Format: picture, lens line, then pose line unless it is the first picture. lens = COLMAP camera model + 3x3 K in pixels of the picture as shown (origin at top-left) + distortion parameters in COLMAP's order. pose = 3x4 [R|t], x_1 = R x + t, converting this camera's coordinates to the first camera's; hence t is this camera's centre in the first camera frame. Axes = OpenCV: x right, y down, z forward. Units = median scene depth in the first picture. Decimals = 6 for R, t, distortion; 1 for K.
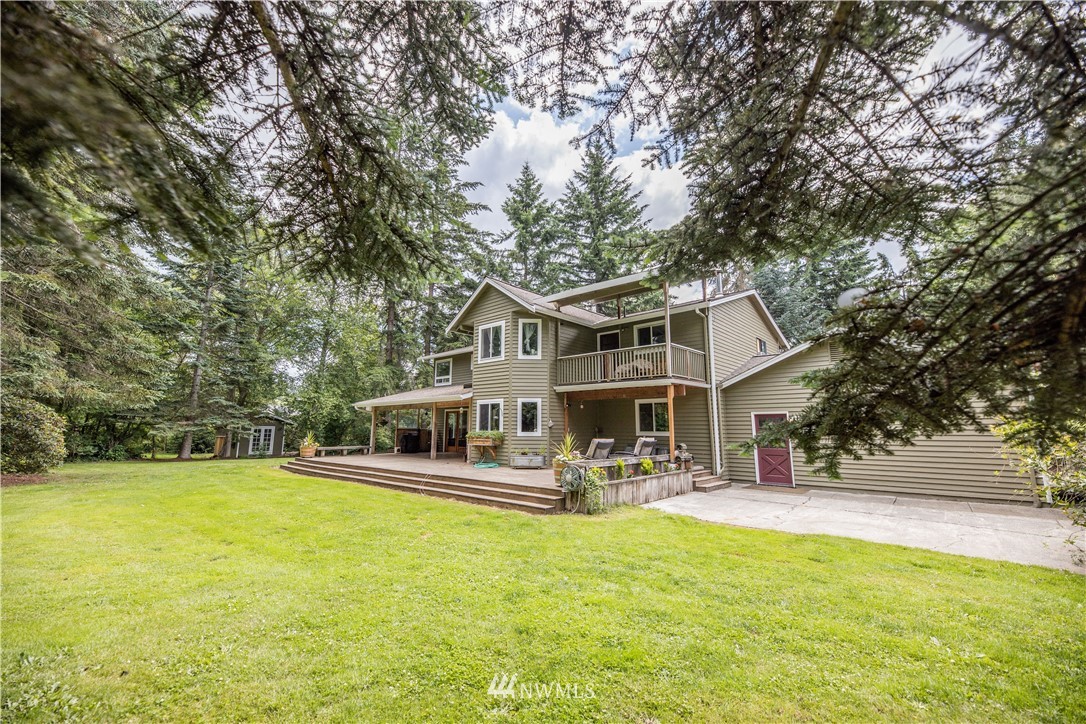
lens RADIAL K [[442.2, 0, 543.0], [0, 442.2, 362.0], [0, 0, 1]] dist [0.001258, 0.000117]
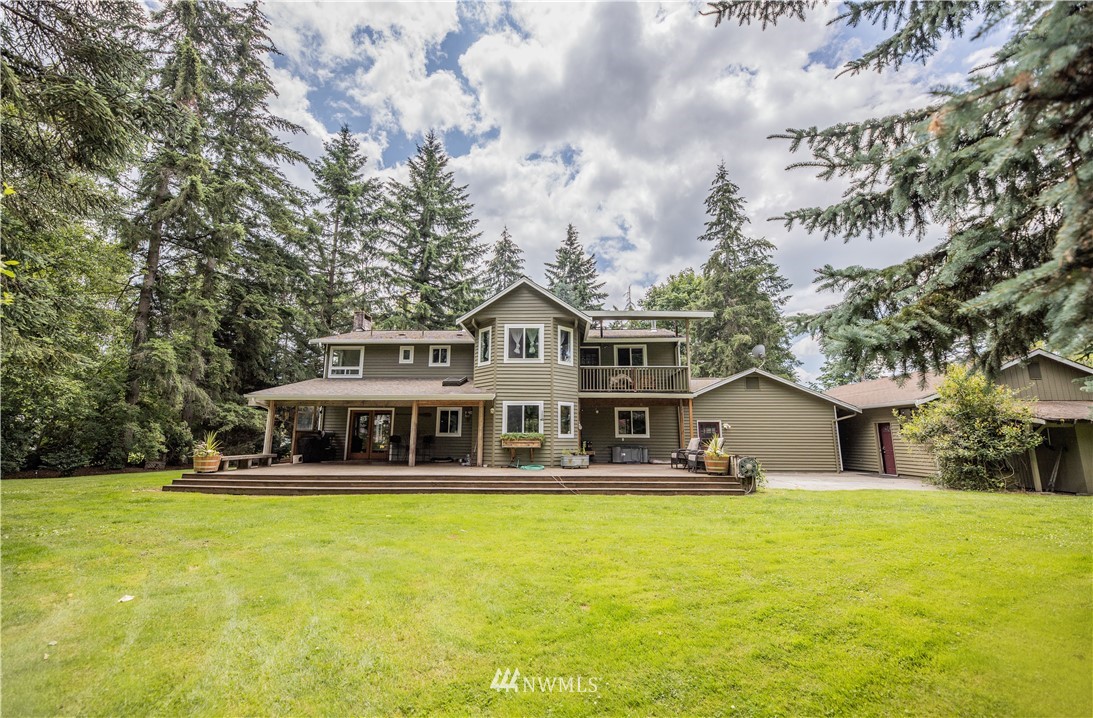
lens RADIAL K [[442.3, 0, 546.5], [0, 442.3, 359.0], [0, 0, 1]] dist [-0.000459, -0.000025]
pose [[0.764945, 0.112225, 0.634243, -0.712375], [-0.099510, 0.993472, -0.055772, 0.041399], [-0.636362, -0.020451, 0.771119, 0.207931]]
